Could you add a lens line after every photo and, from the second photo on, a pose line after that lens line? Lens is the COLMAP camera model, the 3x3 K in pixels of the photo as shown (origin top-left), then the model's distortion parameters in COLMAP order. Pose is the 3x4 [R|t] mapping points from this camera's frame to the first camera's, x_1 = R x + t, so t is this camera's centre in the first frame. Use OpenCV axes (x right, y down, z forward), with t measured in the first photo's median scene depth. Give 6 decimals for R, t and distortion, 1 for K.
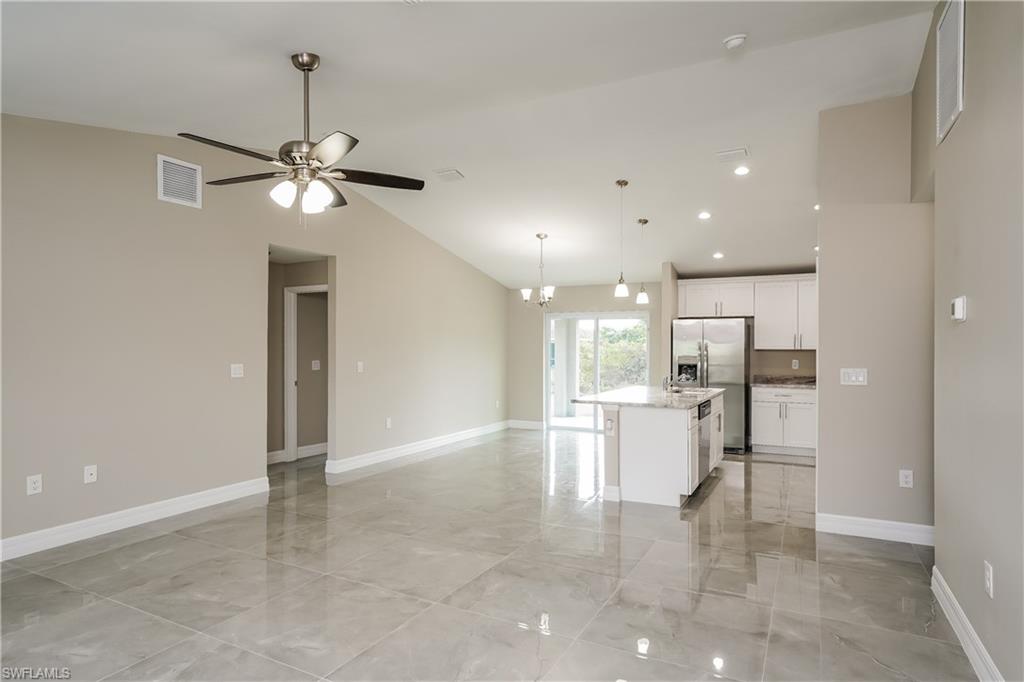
lens RADIAL K [[566.9, 0, 508.6], [0, 566.9, 345.3], [0, 0, 1]] dist [0.010390, 0.010126]
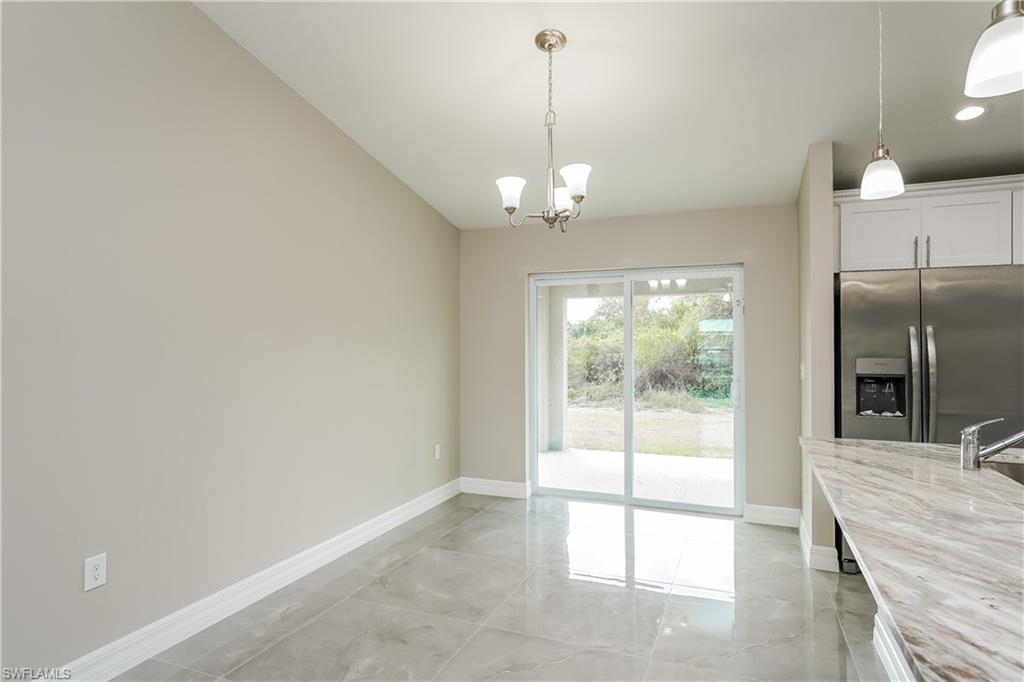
lens RADIAL K [[566.9, 0, 517.5], [0, 566.9, 336.3], [0, 0, 1]] dist [0.010390, 0.010126]
pose [[0.993641, -0.003771, 0.112535, -0.006412], [0.004919, 0.999939, -0.009929, 0.007548], [-0.112491, 0.010419, 0.993598, 0.625159]]
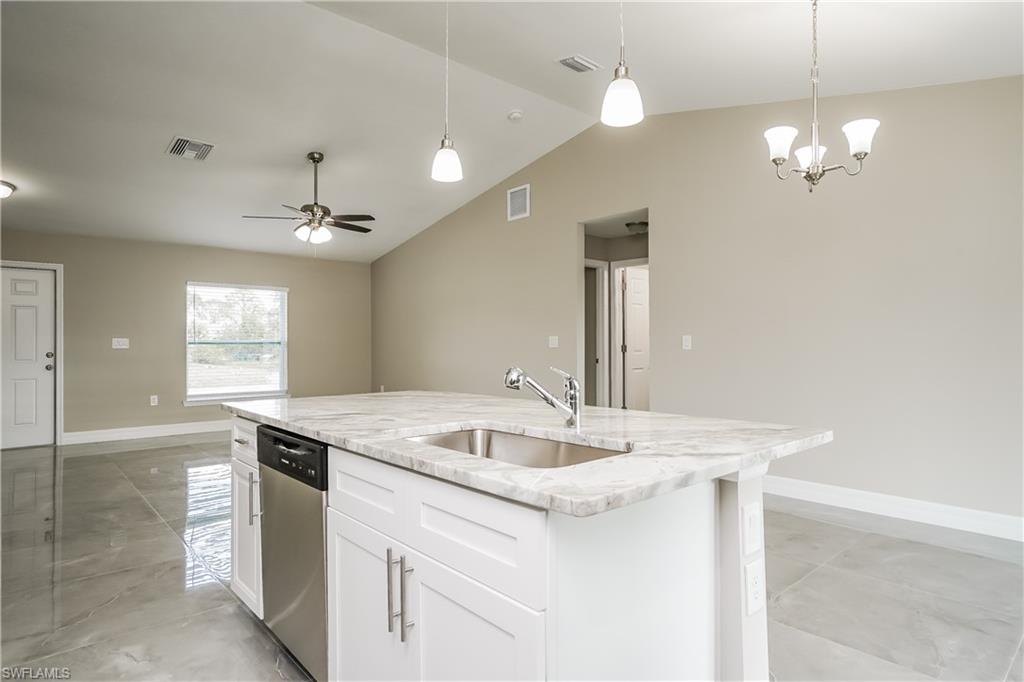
lens RADIAL K [[566.9, 0, 514.4], [0, 566.9, 345.4], [0, 0, 1]] dist [0.010390, 0.010126]
pose [[-0.280357, -0.002441, -0.959893, 0.474278], [0.013706, 0.999885, -0.006545, 0.045549], [0.959798, -0.014991, -0.280291, 0.855784]]
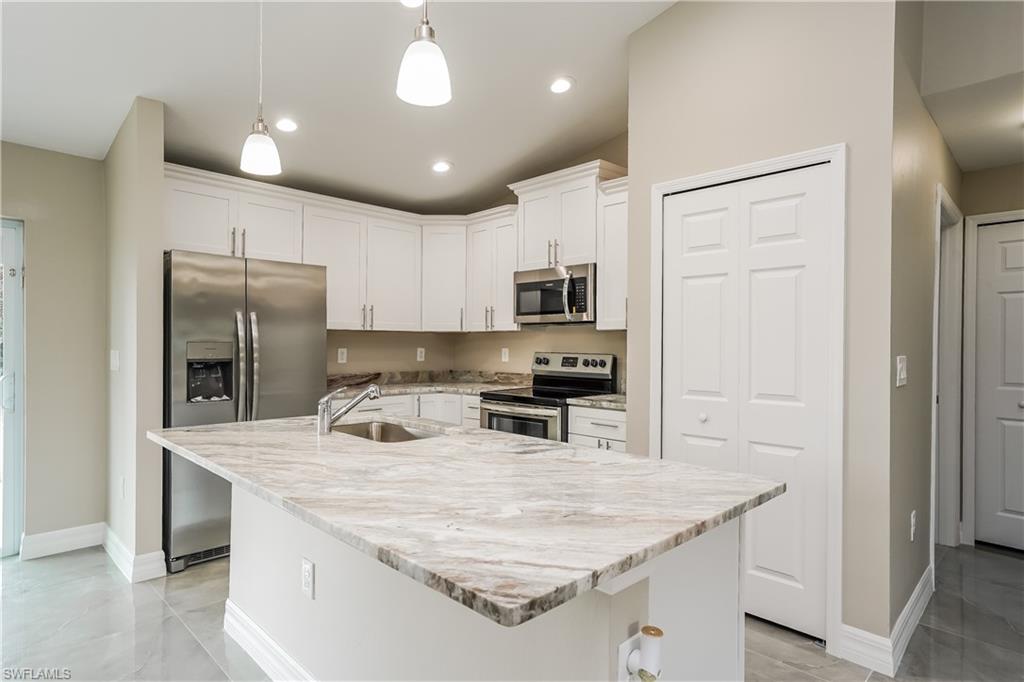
lens RADIAL K [[566.9, 0, 511.7], [0, 566.9, 349.4], [0, 0, 1]] dist [0.010390, 0.010126]
pose [[0.294613, -0.010273, 0.955561, -0.025305], [-0.011953, 0.999824, 0.014434, 0.017522], [-0.955542, -0.015674, 0.294439, 0.686080]]
